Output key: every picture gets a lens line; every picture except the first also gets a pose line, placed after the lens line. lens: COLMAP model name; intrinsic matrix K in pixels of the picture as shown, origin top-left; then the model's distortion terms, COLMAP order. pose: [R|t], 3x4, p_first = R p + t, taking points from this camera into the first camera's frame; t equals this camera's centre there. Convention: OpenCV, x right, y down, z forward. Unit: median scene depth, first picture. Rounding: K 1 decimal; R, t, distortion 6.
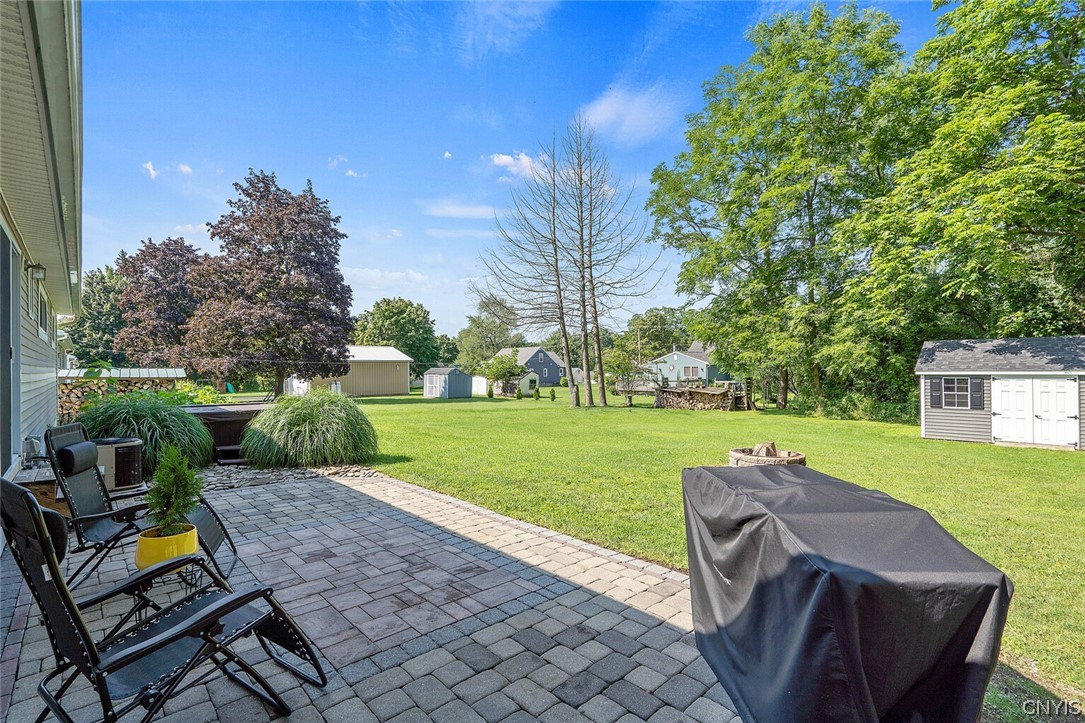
lens RADIAL K [[491.8, 0, 538.4], [0, 491.8, 361.0], [0, 0, 1]] dist [-0.000454, 0.000208]
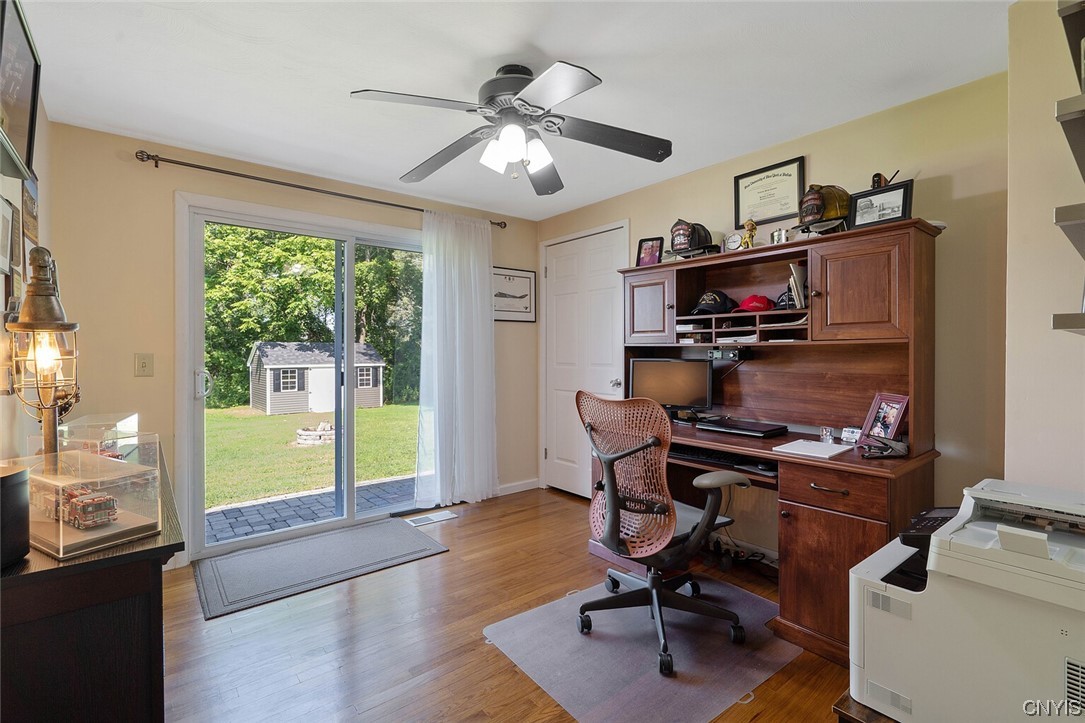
lens RADIAL K [[492.5, 0, 542.2], [0, 492.5, 356.1], [0, 0, 1]] dist [-0.001687, 0.000528]
pose [[0.057553, 0.003546, 0.998336, -0.348596], [-0.007393, 0.999968, -0.003125, -0.003402], [-0.998315, -0.007200, 0.057577, 0.133924]]
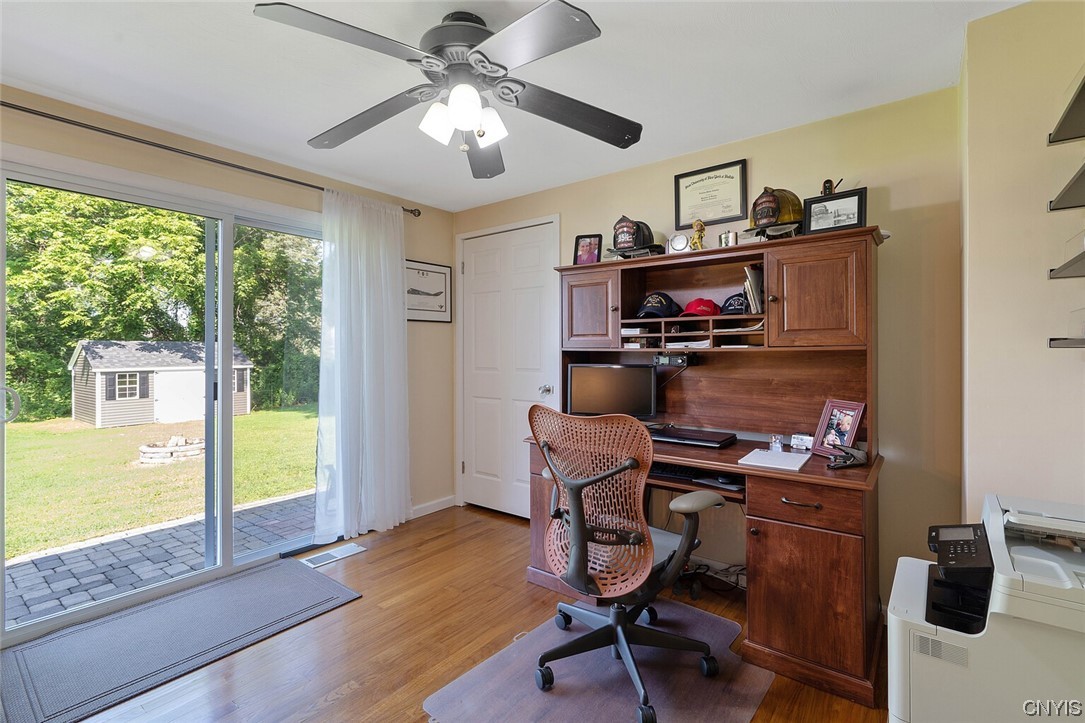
lens RADIAL K [[497.1, 0, 547.1], [0, 497.1, 351.2], [0, 0, 1]] dist [-0.001665, -0.000028]
pose [[-0.169440, 0.012196, 0.985465, -0.339248], [-0.003123, 0.999912, -0.012911, -0.004486], [-0.985536, -0.005265, -0.169387, 0.141184]]
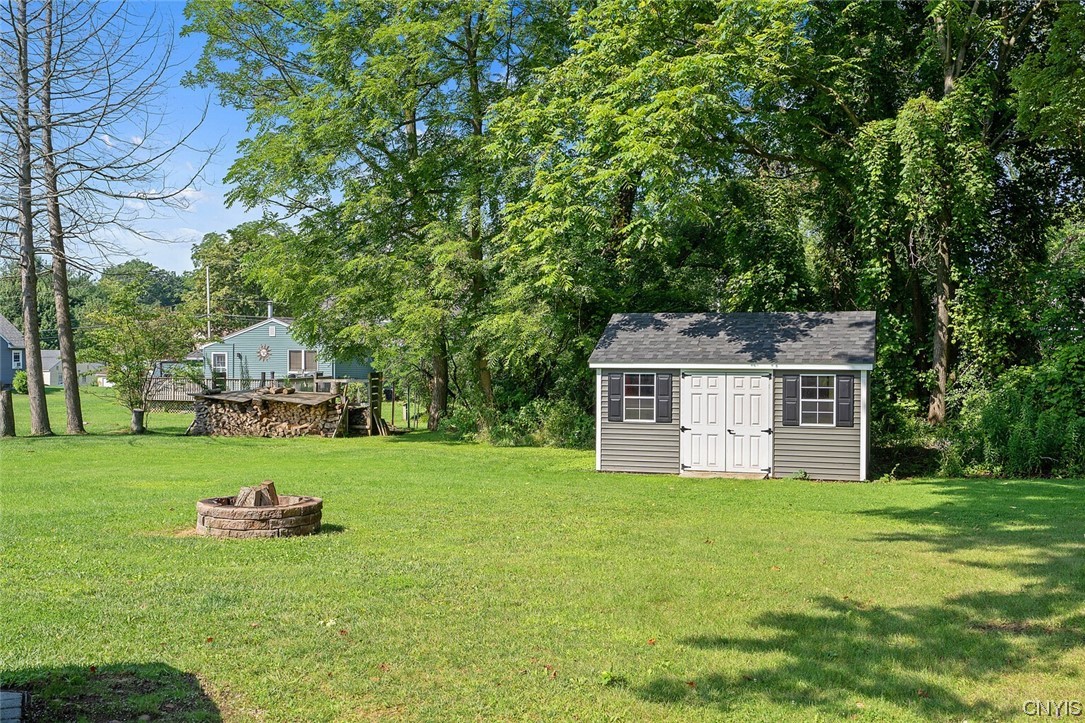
lens RADIAL K [[1076.4, 0, 543.9], [0, 1076.4, 350.2], [0, 0, 1]] dist [0.010058, 0.034388]
pose [[0.888624, 0.011901, 0.458482, 0.072109], [-0.017636, 0.999811, 0.008228, -0.003157], [-0.458297, -0.015398, 0.888666, -0.115609]]
